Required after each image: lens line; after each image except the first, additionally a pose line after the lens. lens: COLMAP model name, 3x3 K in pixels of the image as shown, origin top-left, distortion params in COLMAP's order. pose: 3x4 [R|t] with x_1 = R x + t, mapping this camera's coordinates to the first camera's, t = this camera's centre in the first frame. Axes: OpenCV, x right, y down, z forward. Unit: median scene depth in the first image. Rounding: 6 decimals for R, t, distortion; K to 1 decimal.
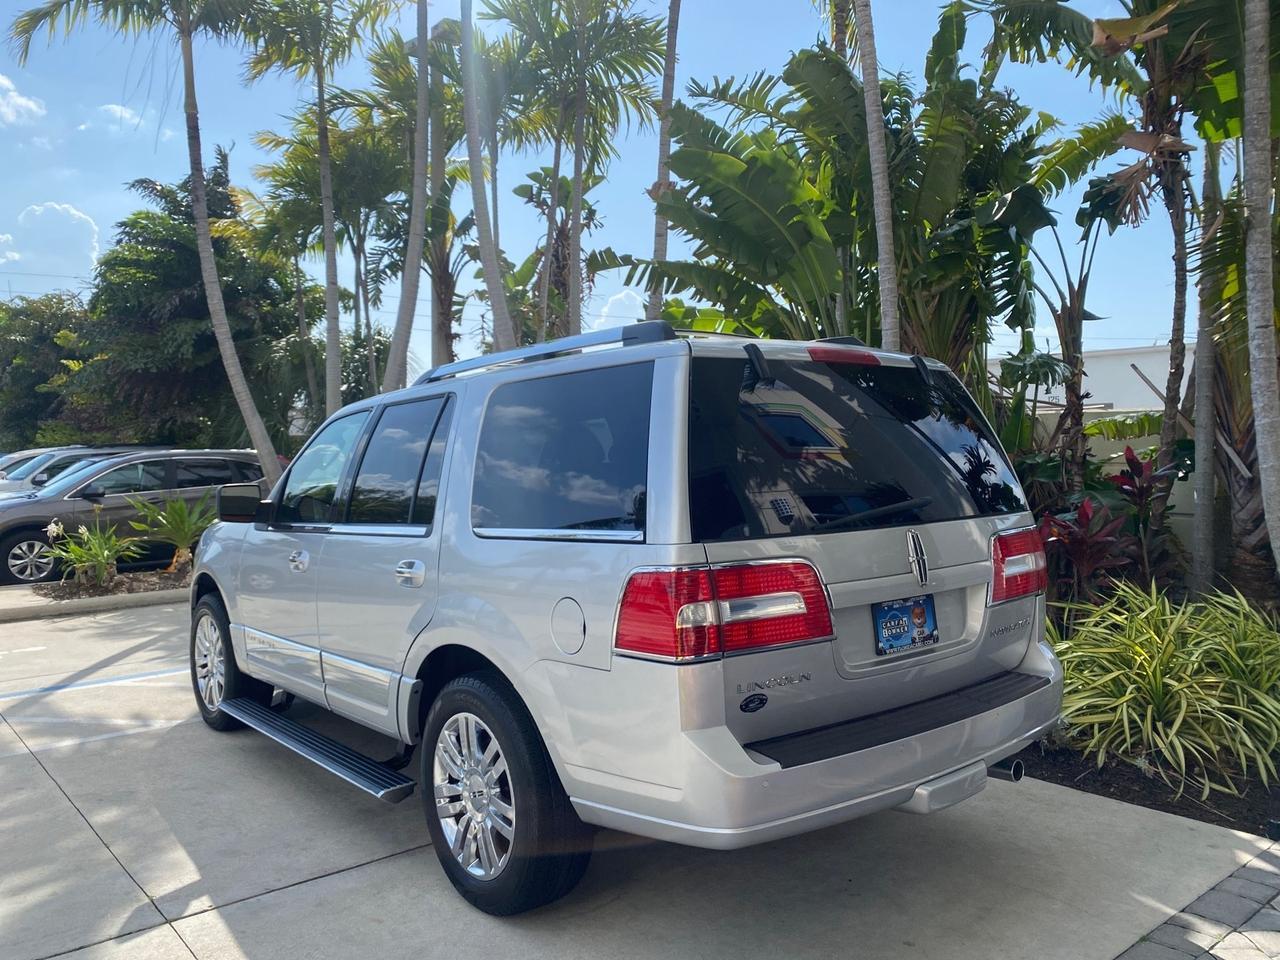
lens RADIAL K [[980.3, 0, 639.1], [0, 980.3, 470.8], [0, 0, 1]] dist [0.011270, 0.000824]
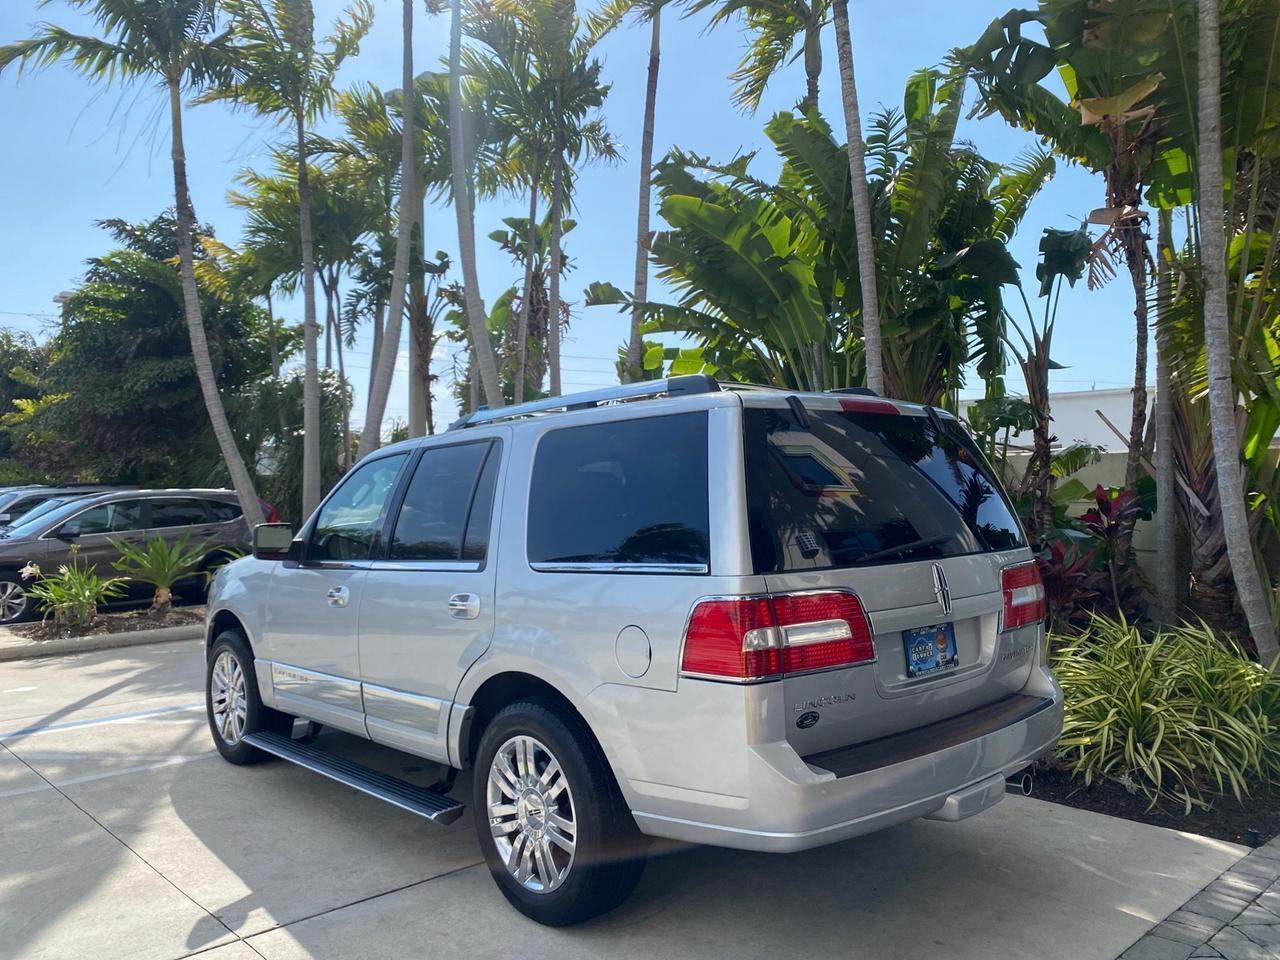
lens RADIAL K [[980.3, 0, 639.1], [0, 980.3, 470.8], [0, 0, 1]] dist [0.011270, 0.000824]
pose [[0.998833, 0.001333, 0.048276, -0.066609], [0.000607, 0.999194, -0.040149, 0.000006], [-0.048291, 0.040131, 0.998027, -0.057589]]
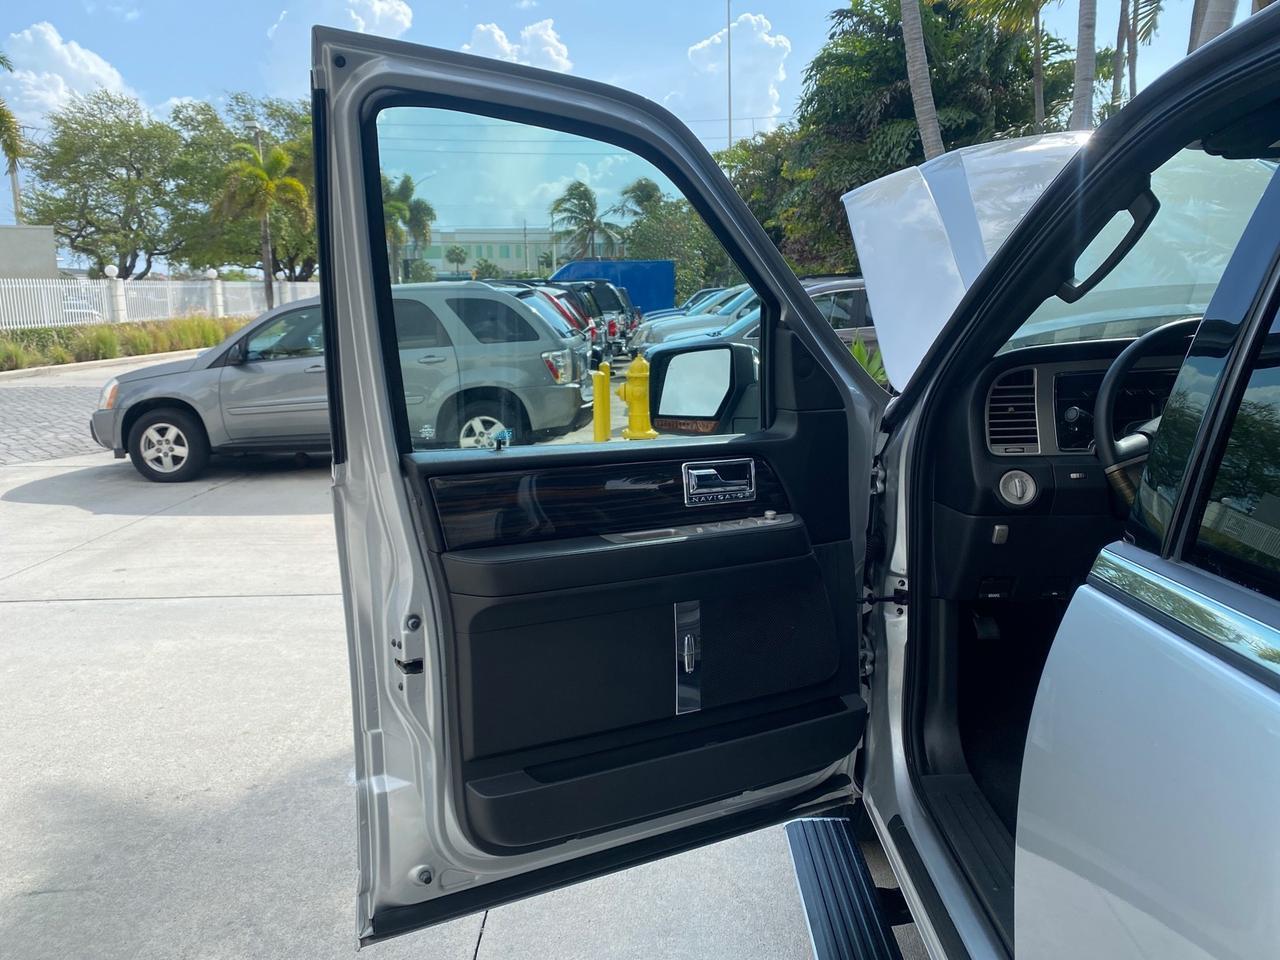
lens RADIAL K [[990.2, 0, 639.2], [0, 990.2, 474.9], [0, 0, 1]] dist [0.009507, -0.005170]
pose [[0.768892, 0.111815, -0.629525, -0.231063], [-0.003244, 0.985259, 0.171037, 0.003000], [0.639370, -0.129467, 0.757921, 0.657114]]
